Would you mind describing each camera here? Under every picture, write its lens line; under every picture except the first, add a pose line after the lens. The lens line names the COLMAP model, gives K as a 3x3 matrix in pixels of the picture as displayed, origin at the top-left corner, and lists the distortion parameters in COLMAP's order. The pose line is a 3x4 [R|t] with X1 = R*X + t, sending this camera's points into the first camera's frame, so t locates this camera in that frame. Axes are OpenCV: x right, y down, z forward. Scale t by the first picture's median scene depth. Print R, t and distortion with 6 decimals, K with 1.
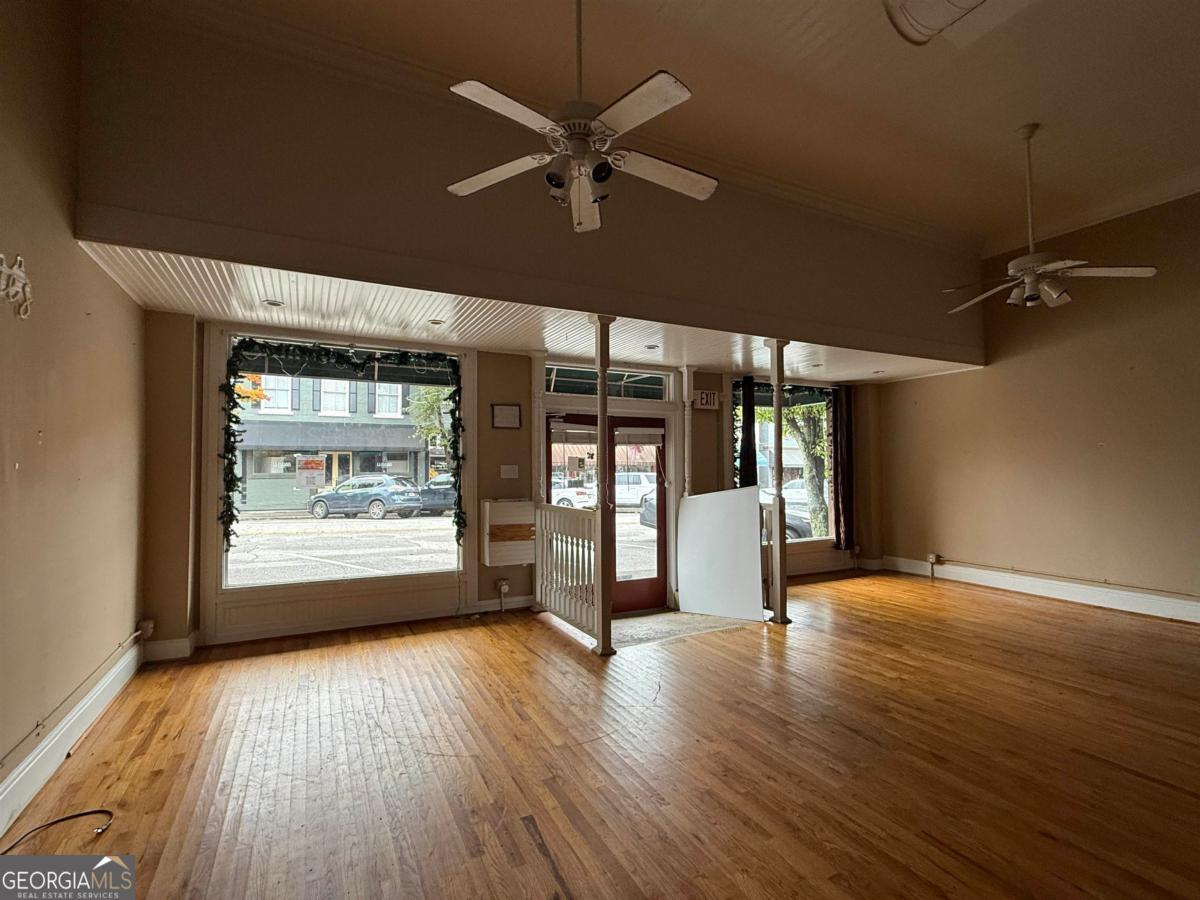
lens RADIAL K [[566.2, 0, 600.0], [0, 566.2, 450.0], [0, 0, 1]] dist [-0.000372, -0.000354]
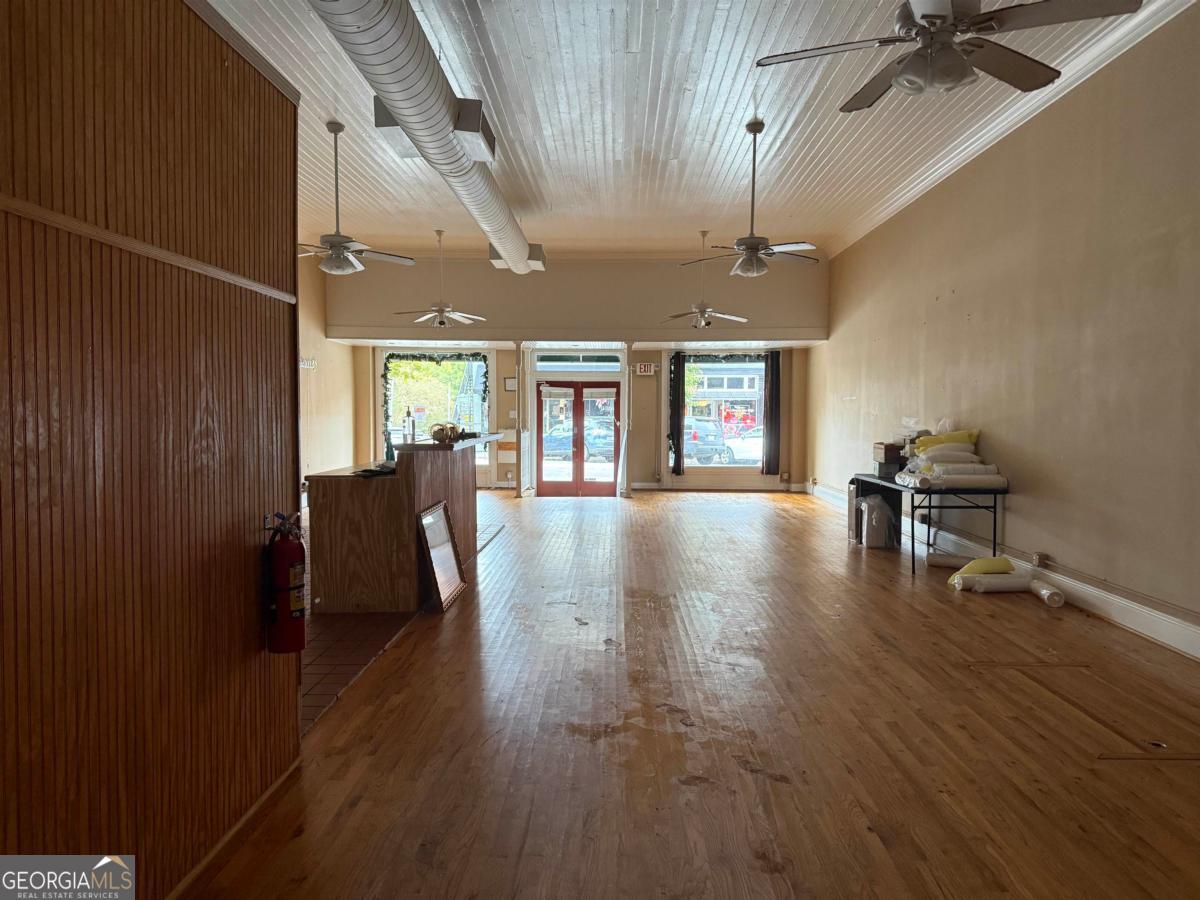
lens RADIAL K [[838.6, 0, 600.0], [0, 838.6, 450.0], [0, 0, 1]] dist [0.178537, -0.370238]
pose [[0.880670, 0.027520, -0.472930, 1.269789], [0.008318, 0.997259, 0.073521, -0.041332], [0.473657, -0.068682, 0.878027, -1.177766]]
